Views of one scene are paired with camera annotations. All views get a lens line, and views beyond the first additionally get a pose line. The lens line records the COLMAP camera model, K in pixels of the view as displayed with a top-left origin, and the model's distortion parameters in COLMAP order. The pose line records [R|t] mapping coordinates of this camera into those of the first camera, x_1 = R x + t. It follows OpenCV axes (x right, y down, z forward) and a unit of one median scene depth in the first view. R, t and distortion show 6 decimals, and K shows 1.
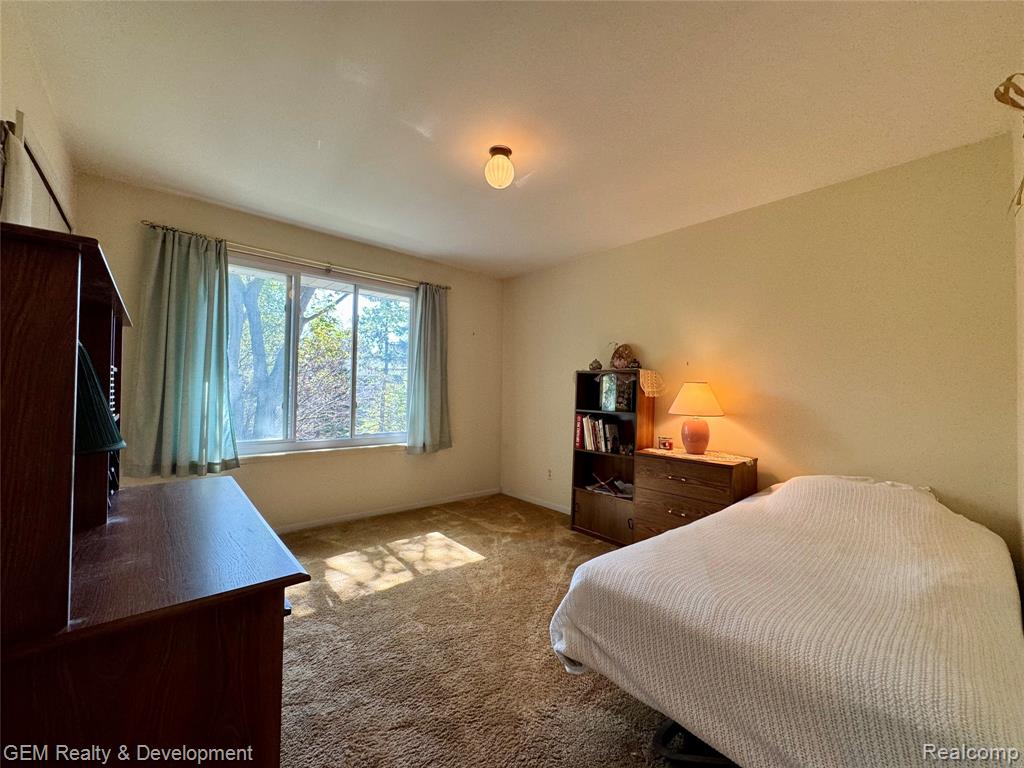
lens RADIAL K [[408.9, 0, 507.0], [0, 408.9, 387.6], [0, 0, 1]] dist [-0.002767, -0.000037]
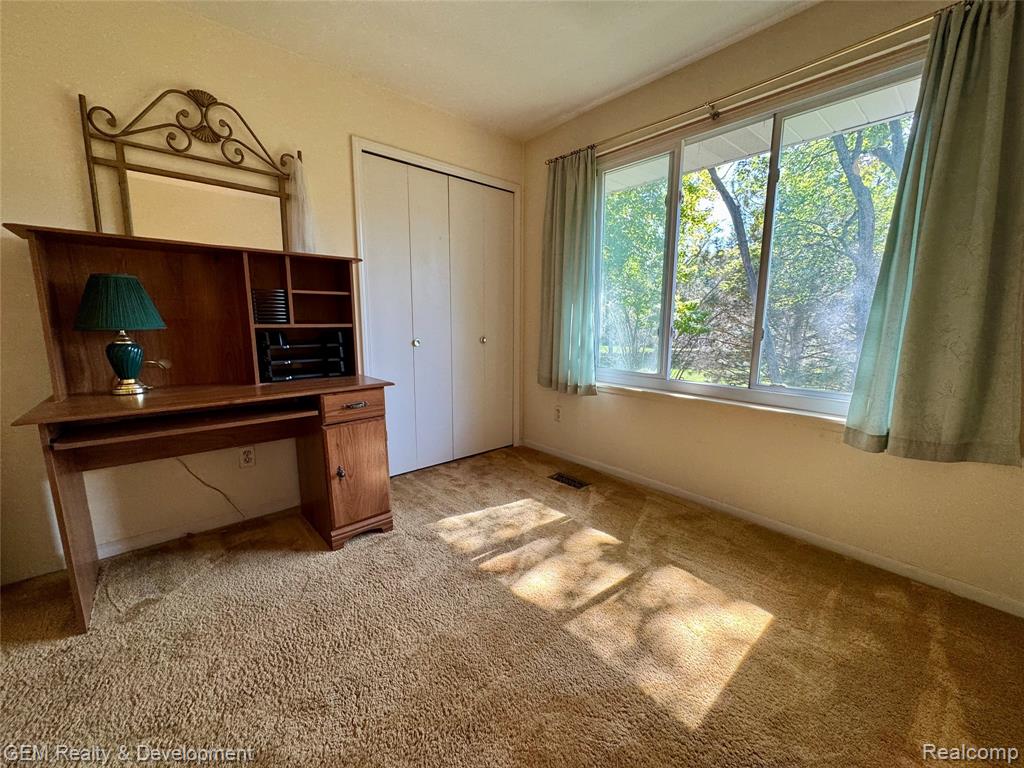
lens RADIAL K [[408.9, 0, 507.5], [0, 408.9, 386.7], [0, 0, 1]] dist [-0.002767, -0.000037]
pose [[-0.001415, 0.144360, -0.989524, 0.245470], [0.005055, 0.989514, 0.144351, 0.031813], [0.999986, -0.004798, -0.002130, 0.703415]]
